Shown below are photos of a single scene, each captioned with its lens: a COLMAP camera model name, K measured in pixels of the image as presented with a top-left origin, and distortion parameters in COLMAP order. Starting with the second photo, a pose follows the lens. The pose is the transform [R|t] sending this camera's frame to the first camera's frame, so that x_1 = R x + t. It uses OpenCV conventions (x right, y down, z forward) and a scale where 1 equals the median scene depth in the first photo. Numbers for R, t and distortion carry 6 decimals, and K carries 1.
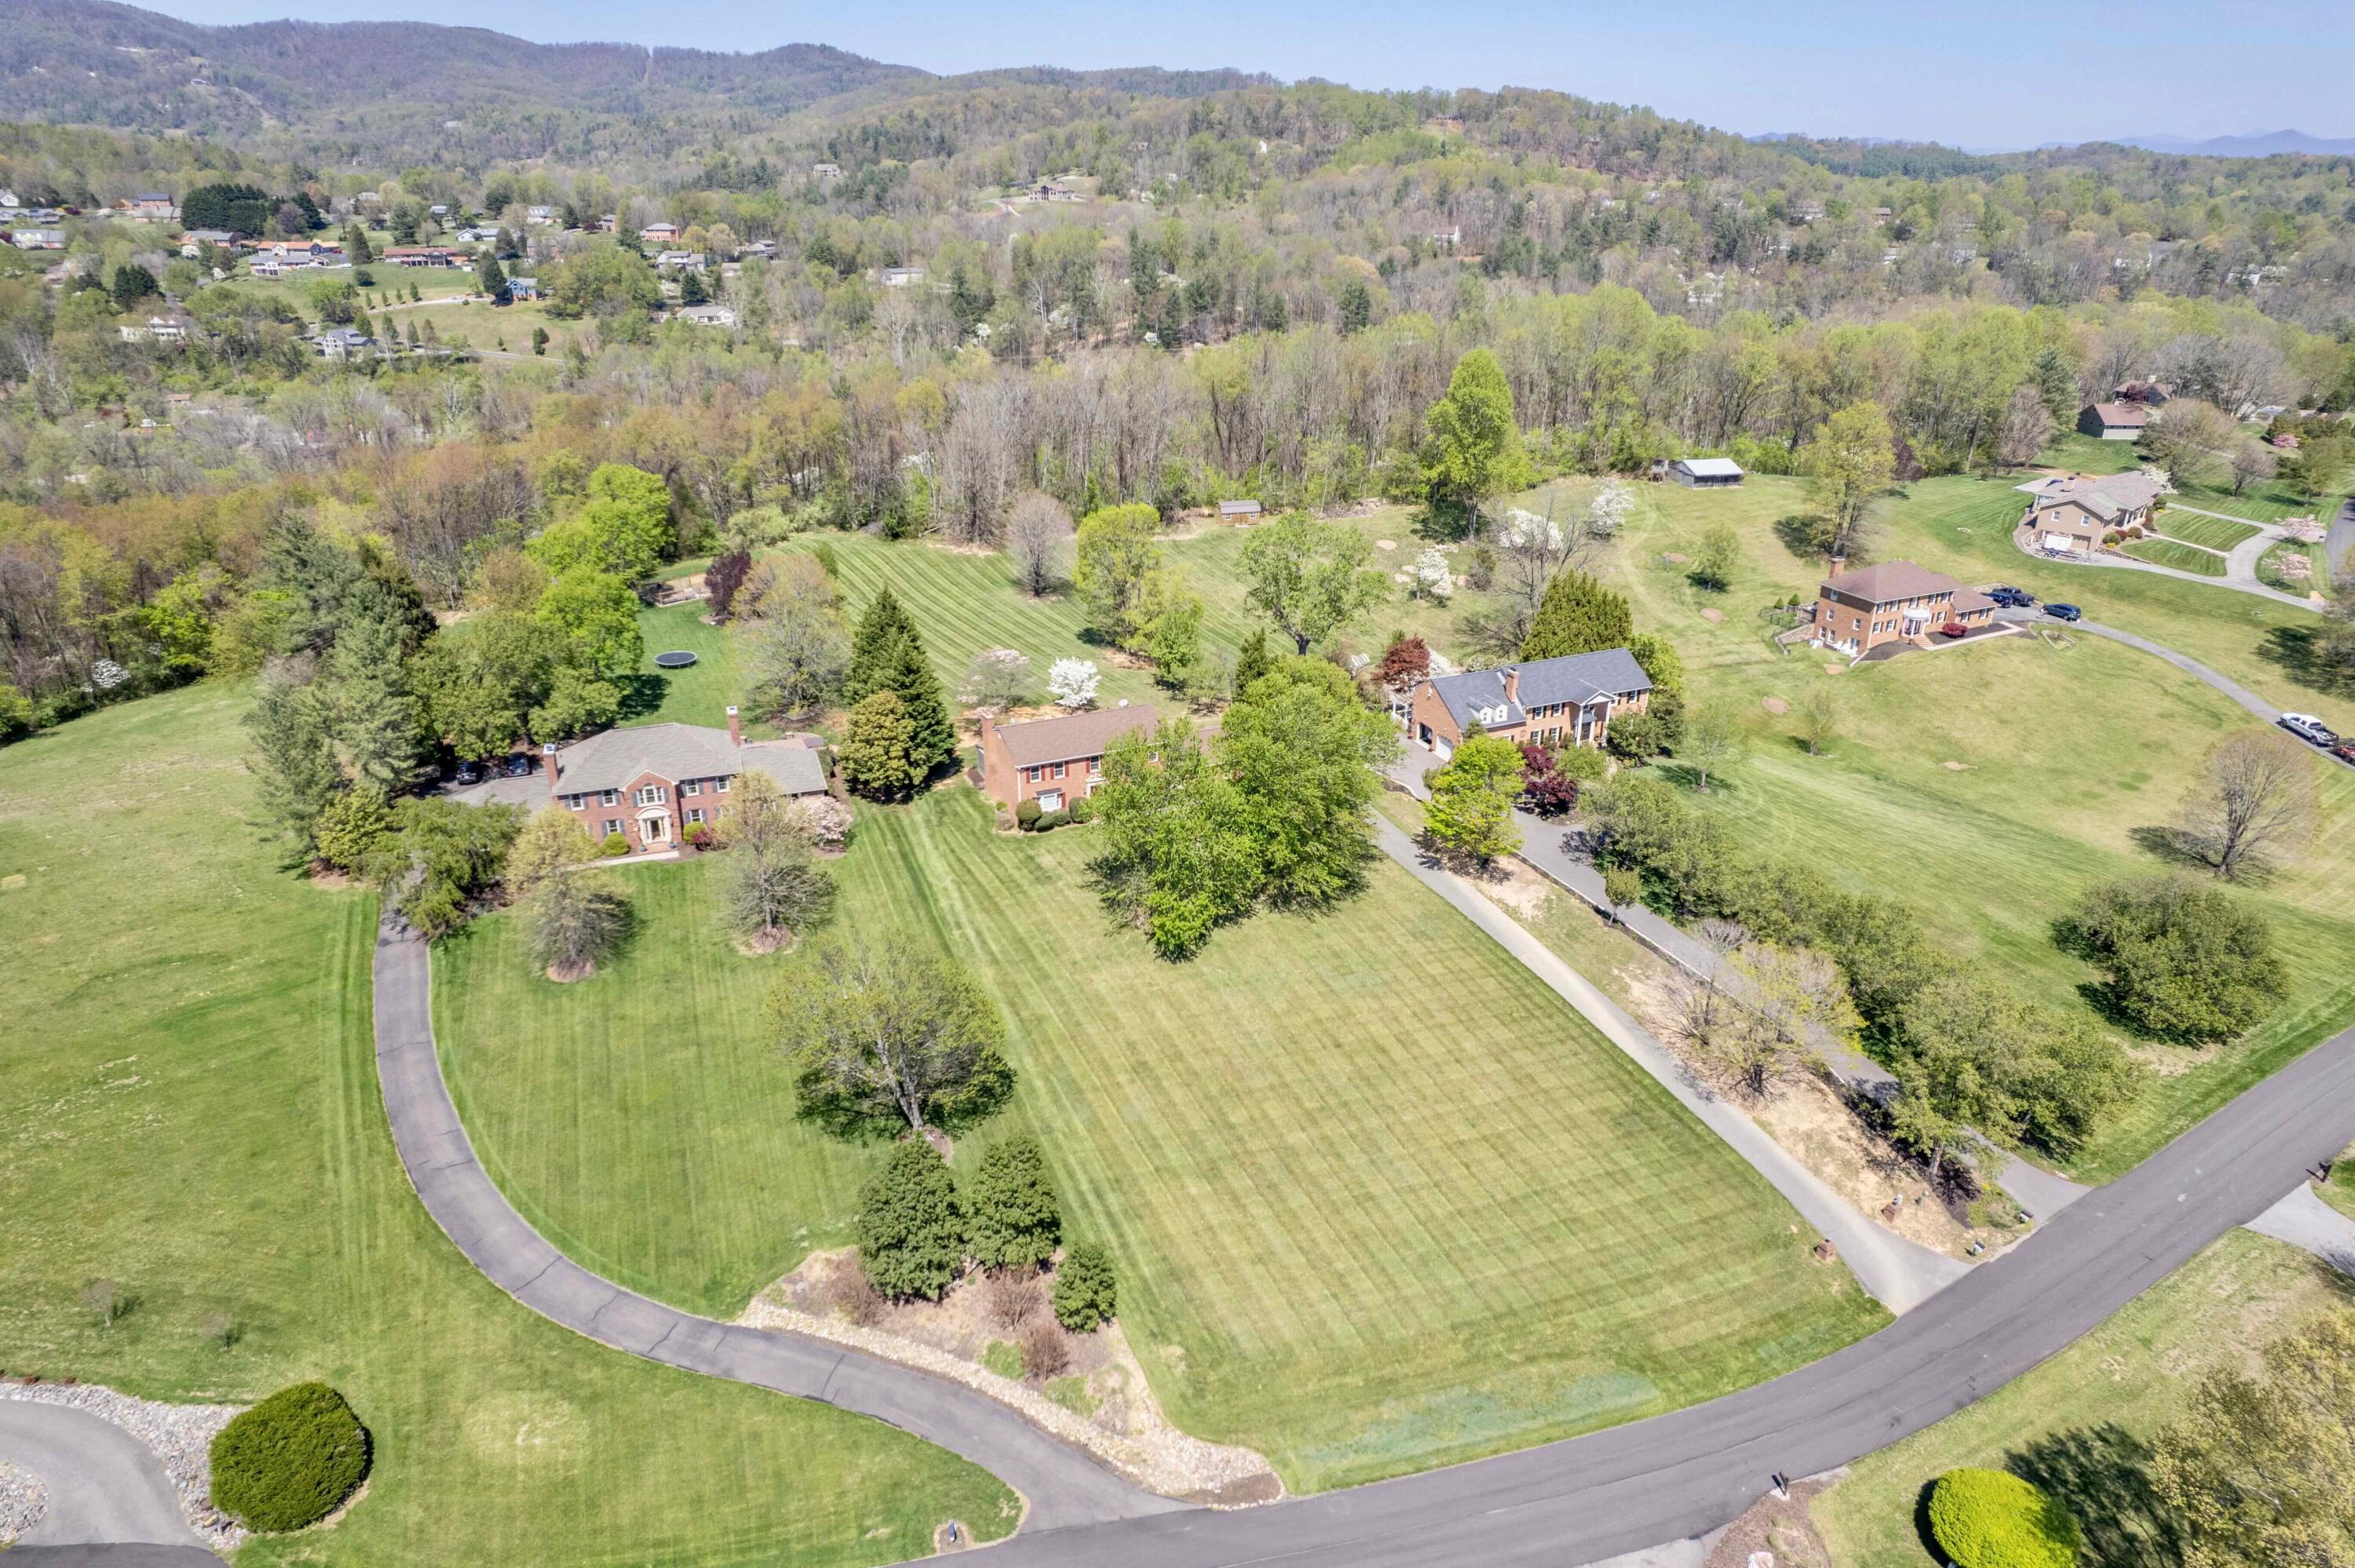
lens RADIAL K [[1502.3, 0, 1186.3], [0, 1502.3, 785.6], [0, 0, 1]] dist [-0.081287, 0.076131]
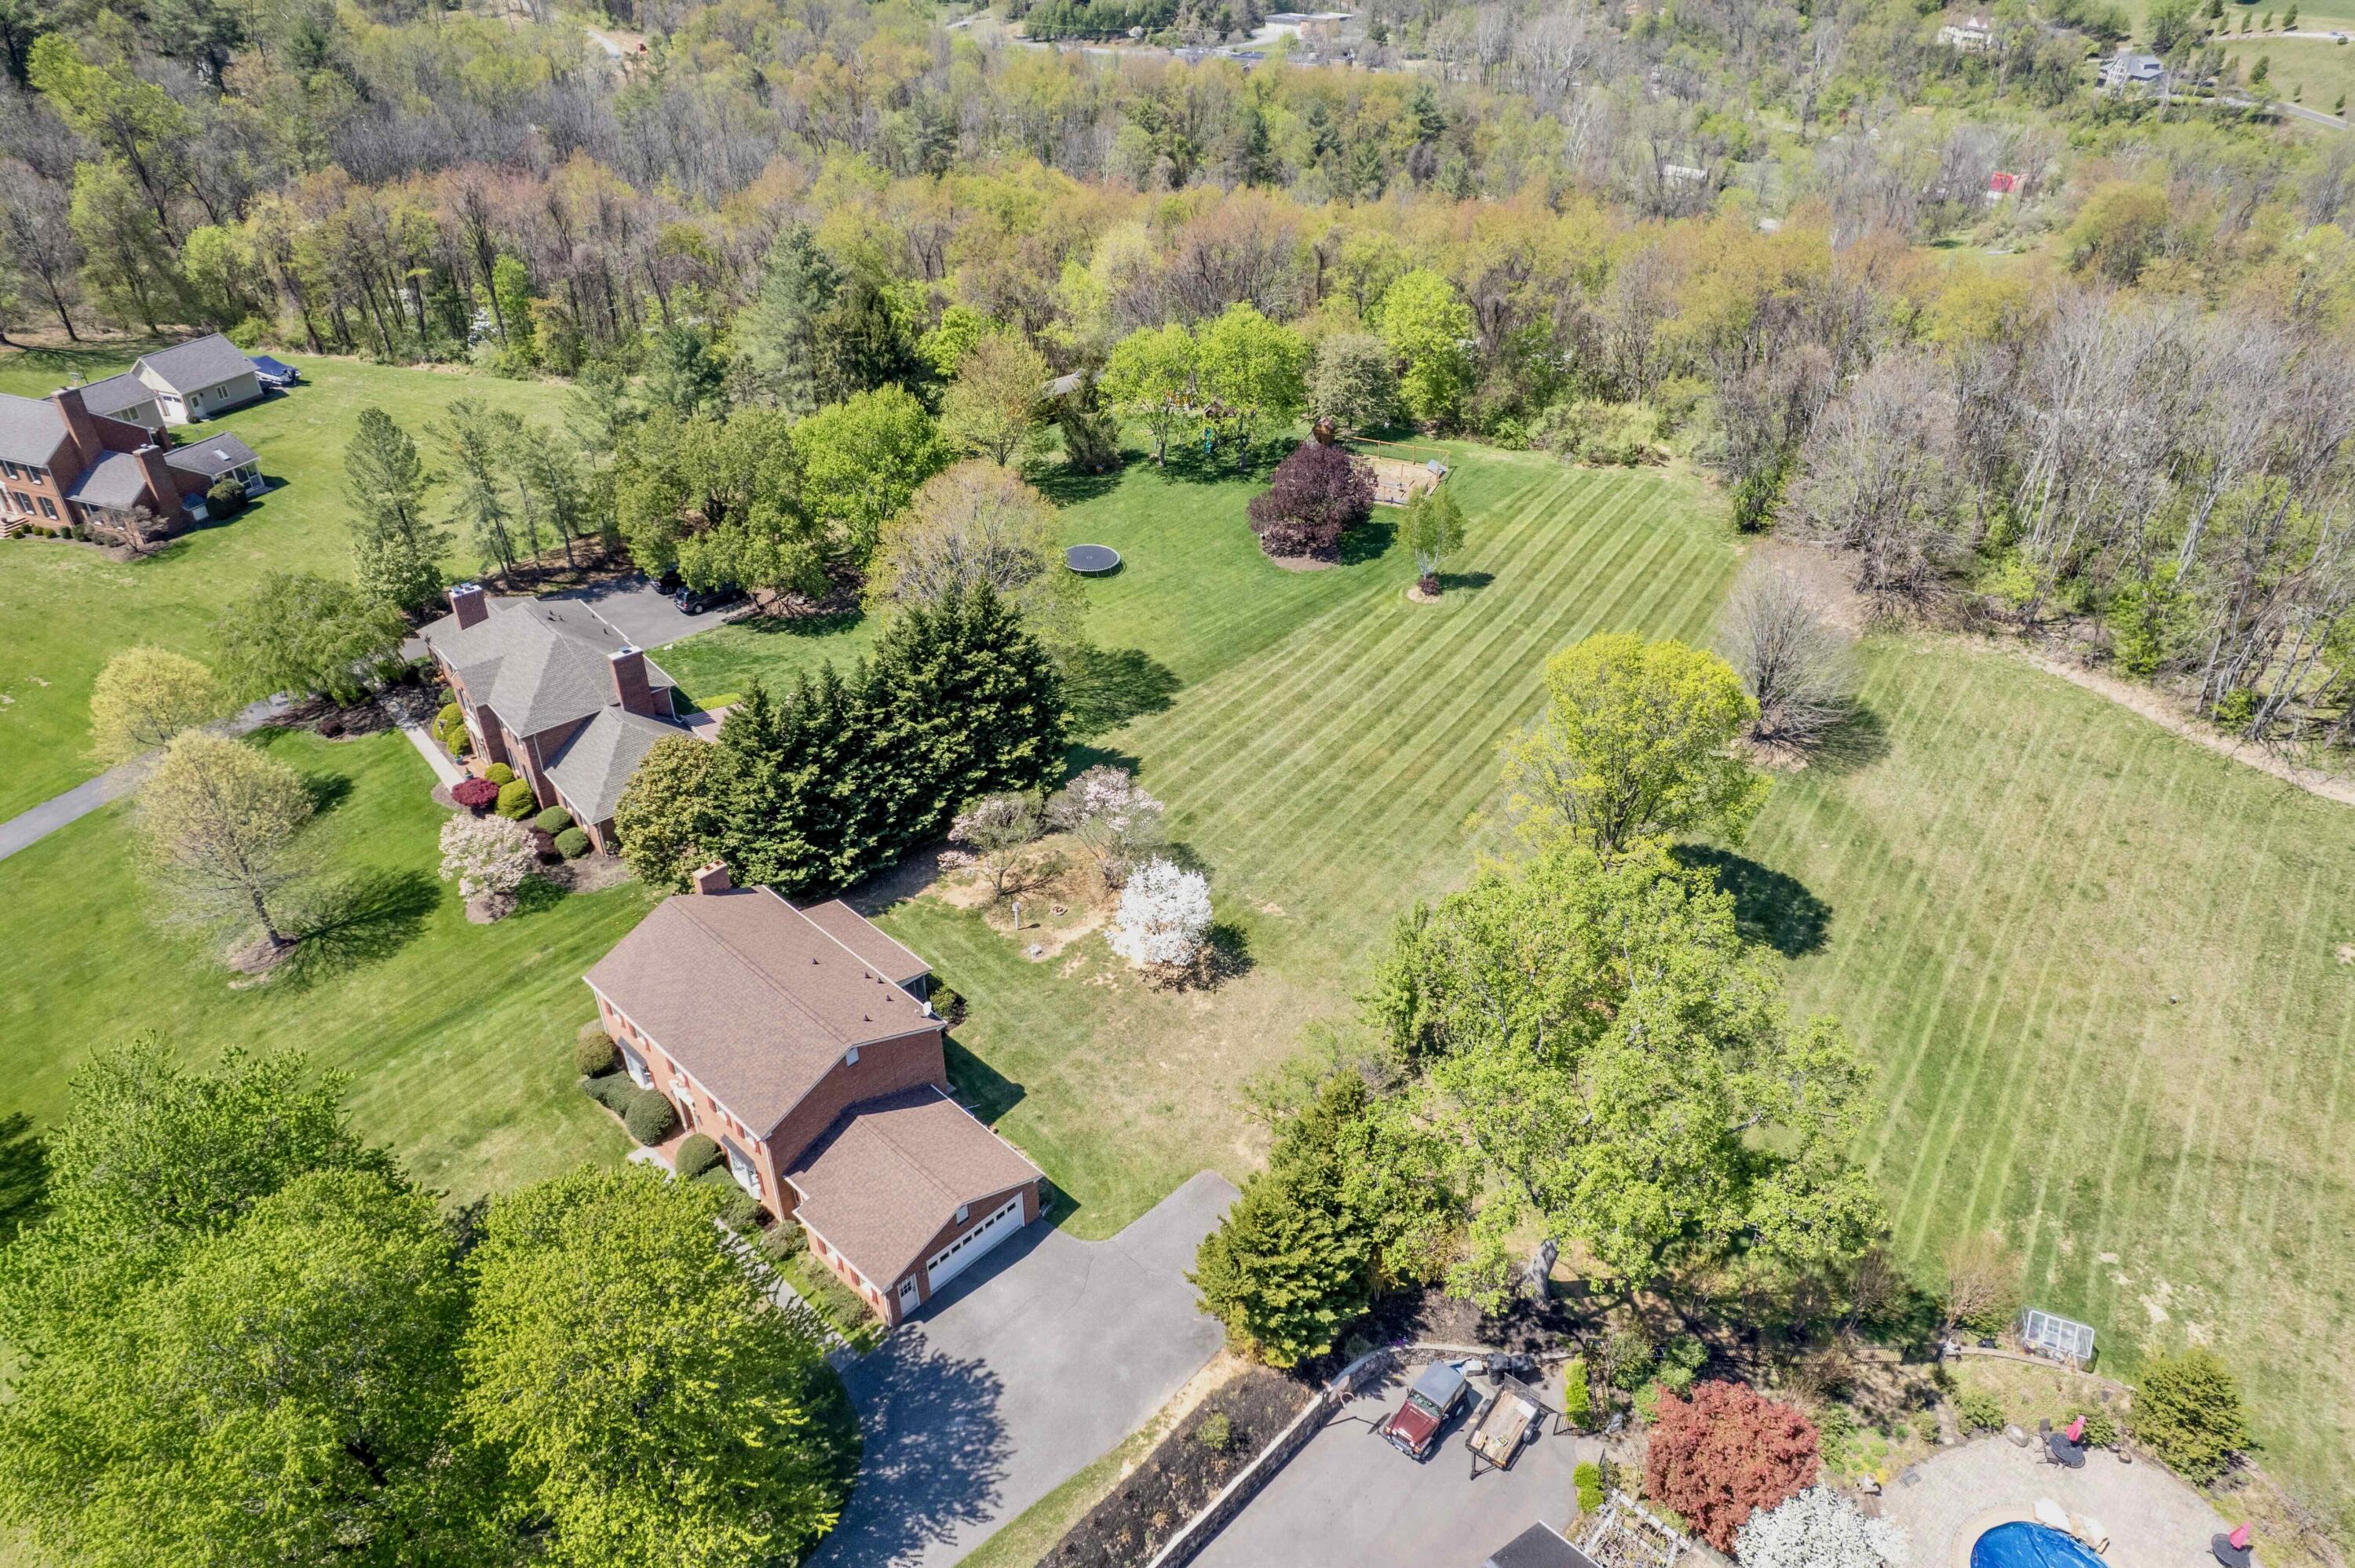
lens RADIAL K [[1502.3, 0, 1186.3], [0, 1502.3, 785.6], [0, 0, 1]] dist [-0.081287, 0.076131]
pose [[0.367976, 0.508489, -0.778481, 0.190542], [-0.372571, 0.847709, 0.377599, -0.193047], [0.851930, 0.151092, 0.501385, 0.492779]]
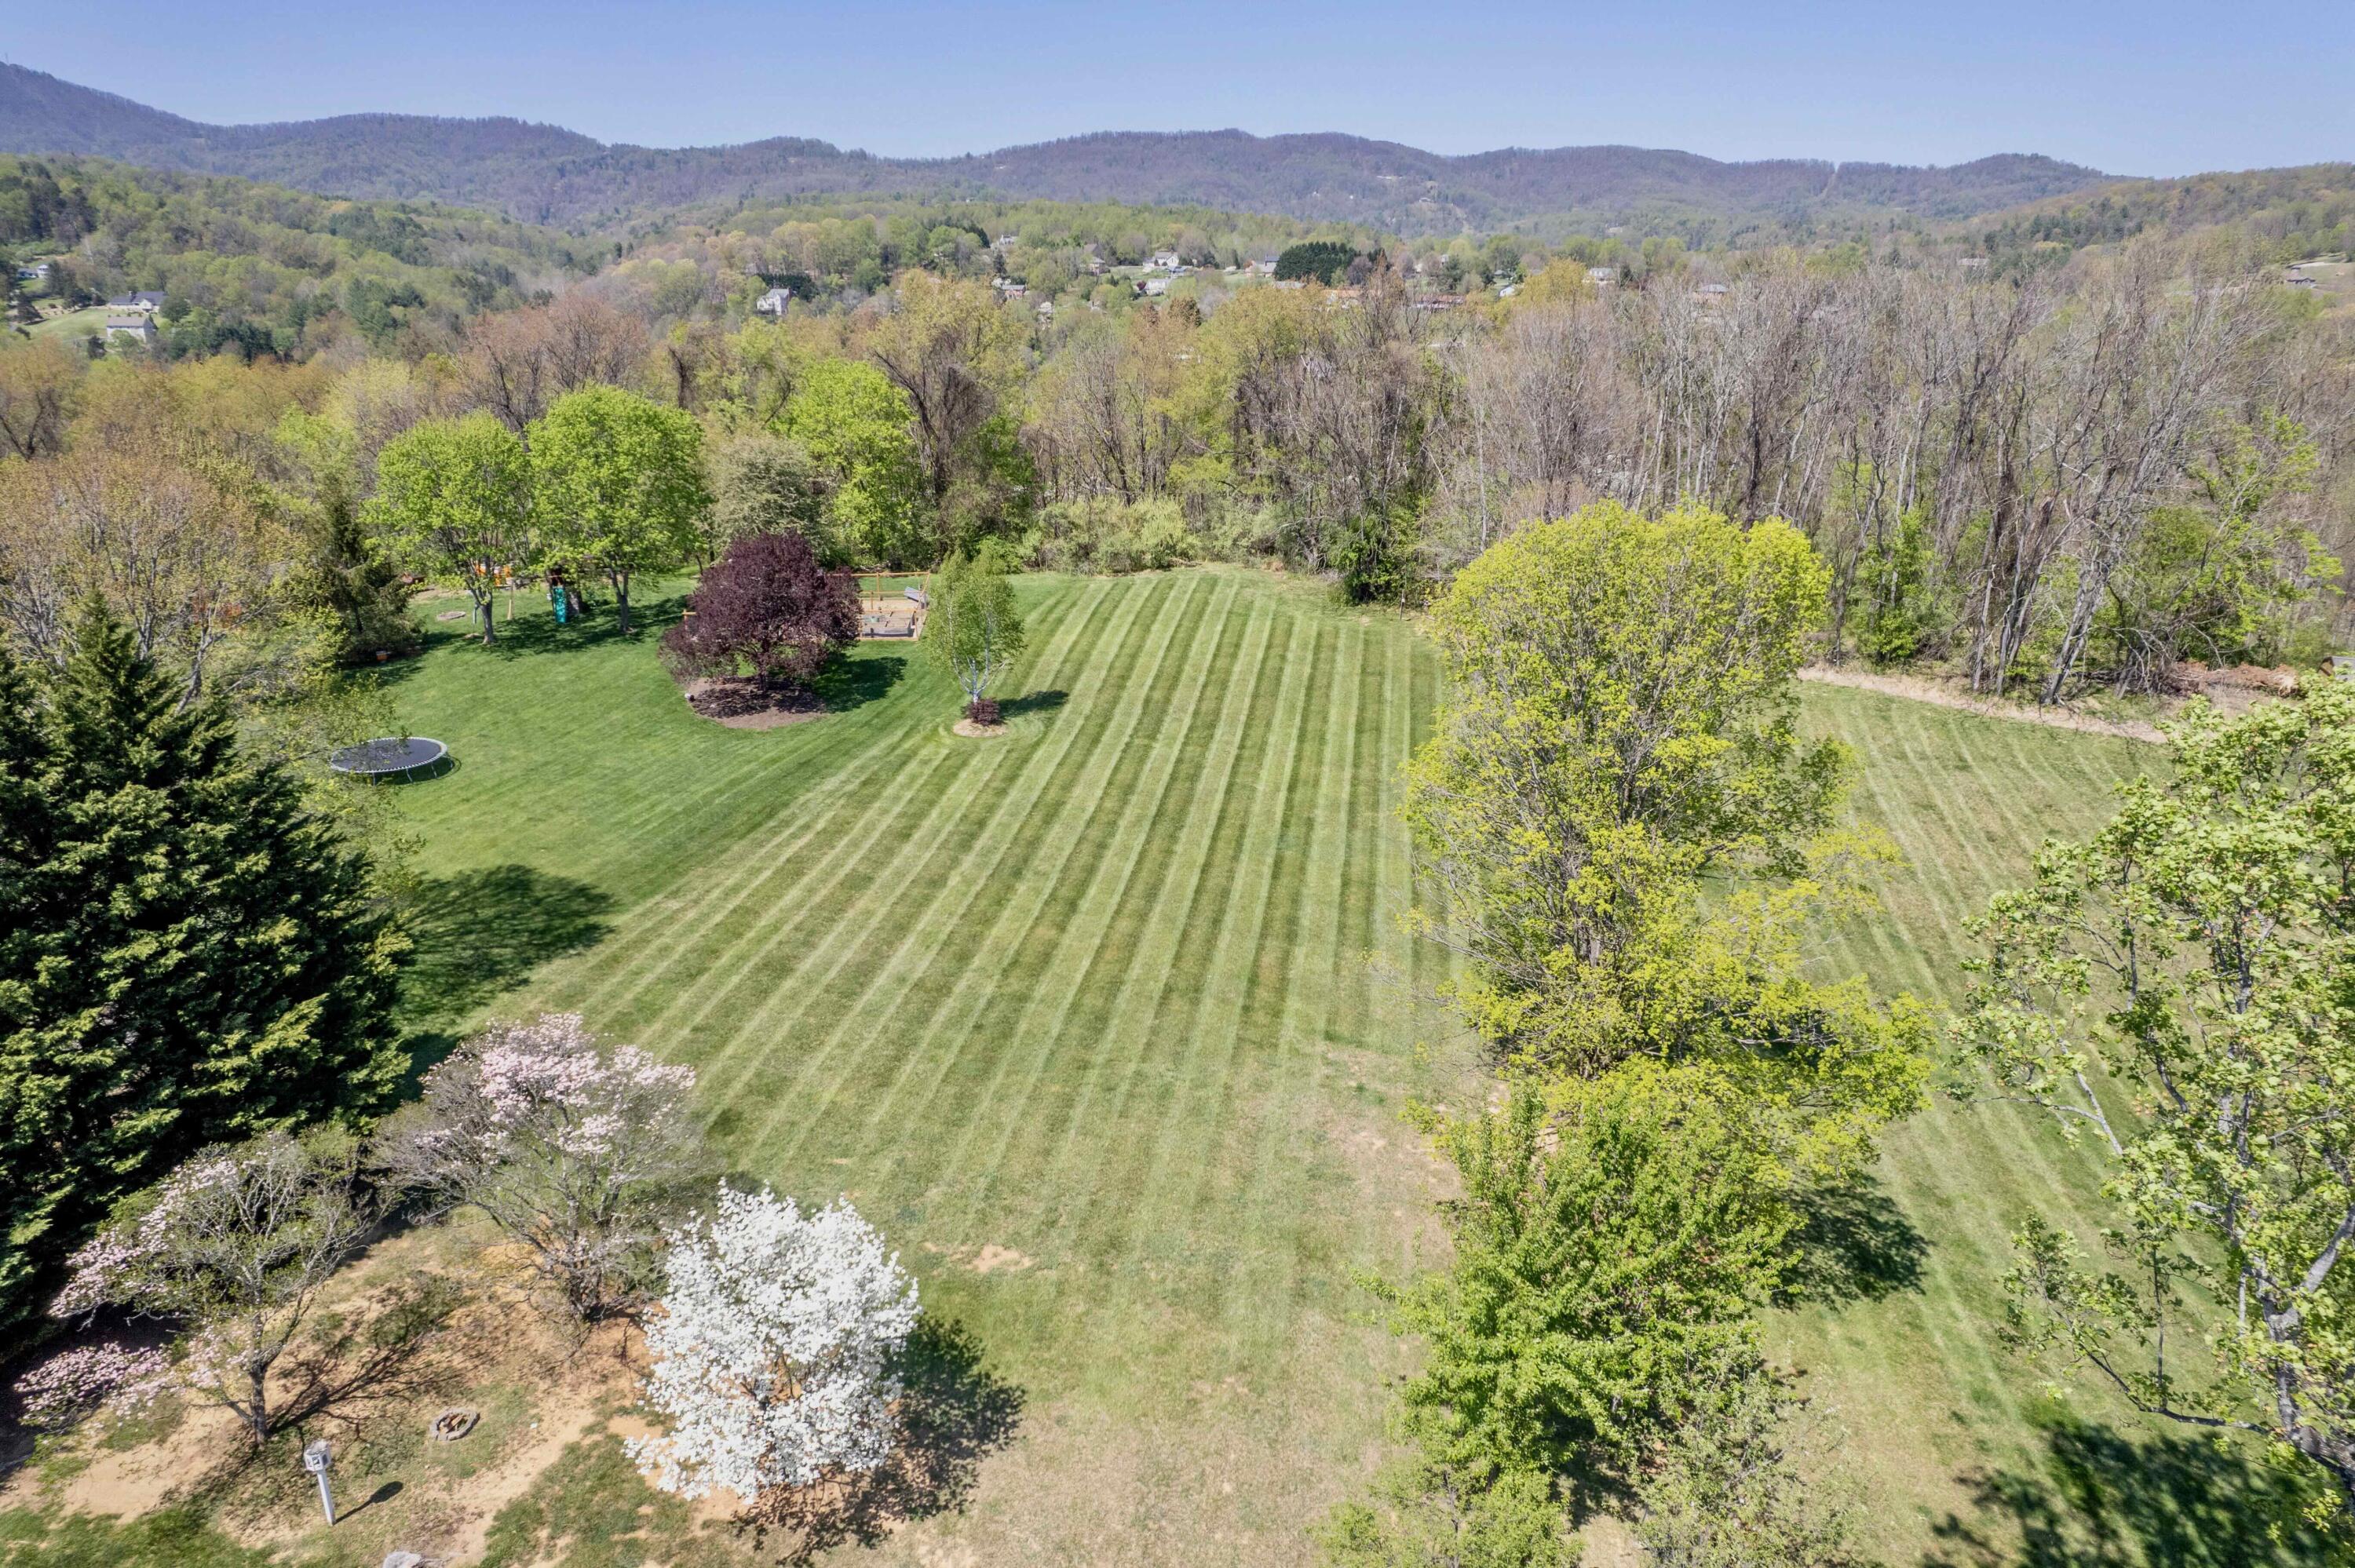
lens RADIAL K [[1502.3, 0, 1186.3], [0, 1502.3, 785.6], [0, 0, 1]] dist [-0.081287, 0.076131]
pose [[0.755630, 0.217091, -0.617976, 0.036104], [-0.263535, 0.964507, 0.016587, -0.097075], [0.599643, 0.150325, 0.786022, 0.577246]]
